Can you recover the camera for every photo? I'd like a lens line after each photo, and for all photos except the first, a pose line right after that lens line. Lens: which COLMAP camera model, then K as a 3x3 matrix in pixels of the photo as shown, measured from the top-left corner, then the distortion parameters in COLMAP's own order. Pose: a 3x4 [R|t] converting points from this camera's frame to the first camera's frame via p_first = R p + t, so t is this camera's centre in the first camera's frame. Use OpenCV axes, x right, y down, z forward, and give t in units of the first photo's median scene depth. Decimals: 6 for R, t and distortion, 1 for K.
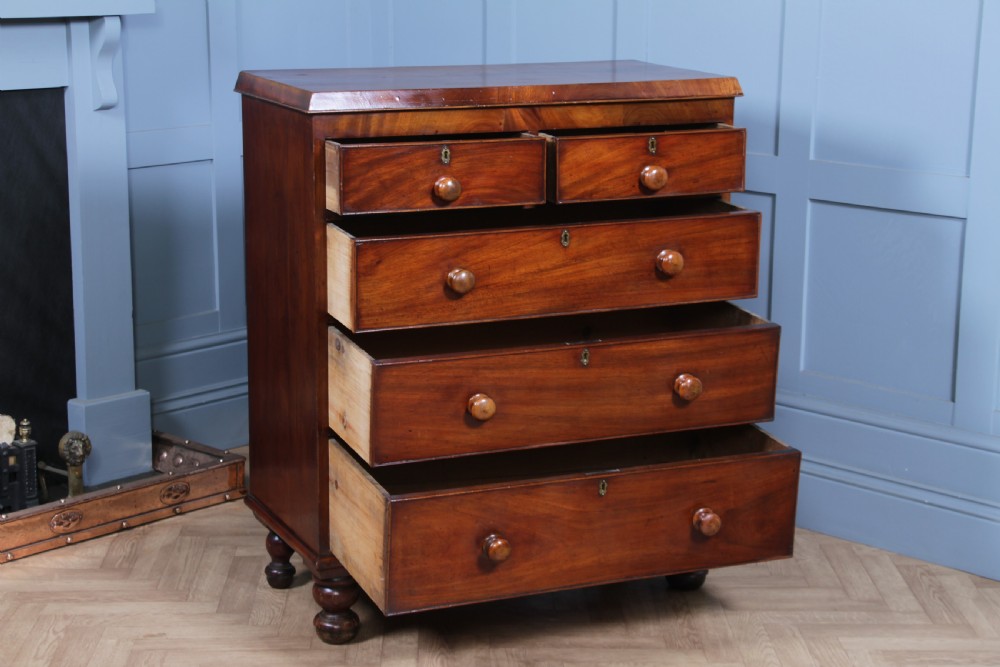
lens RADIAL K [[1928.9, 0, 500.0], [0, 1928.9, 333.5], [0, 0, 1]] dist [0.167876, 0.100422]
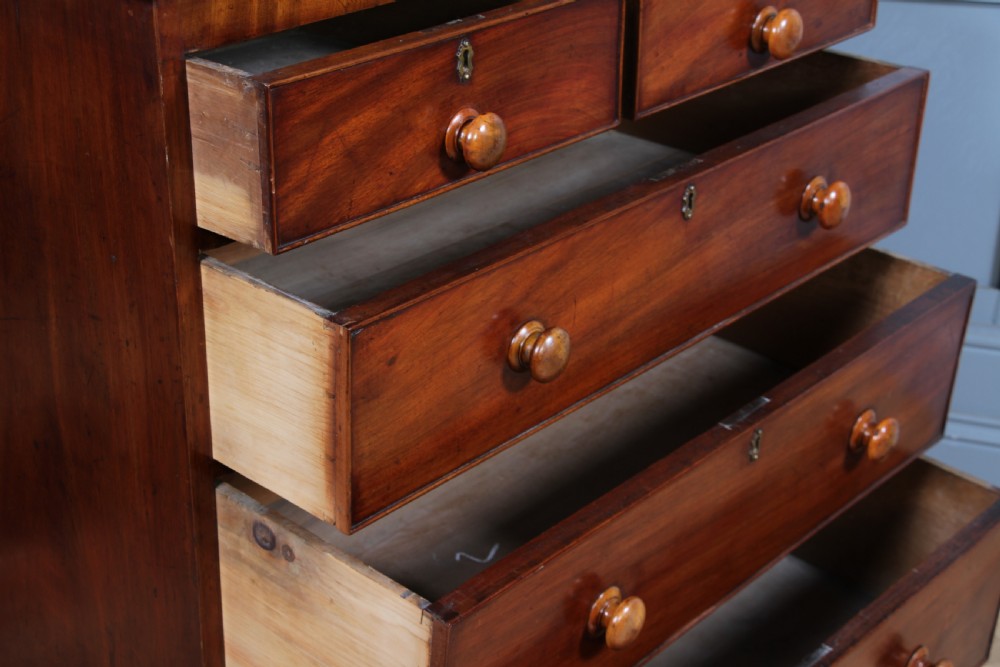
lens RADIAL K [[1694.6, 0, 497.7], [0, 1694.6, 354.0], [0, 0, 1]] dist [0.048464, 0.012274]
pose [[0.899543, -0.186618, 0.394964, -0.178403], [0.087141, 0.962641, 0.256375, -0.124362], [-0.428053, -0.196203, 0.882199, 0.661558]]
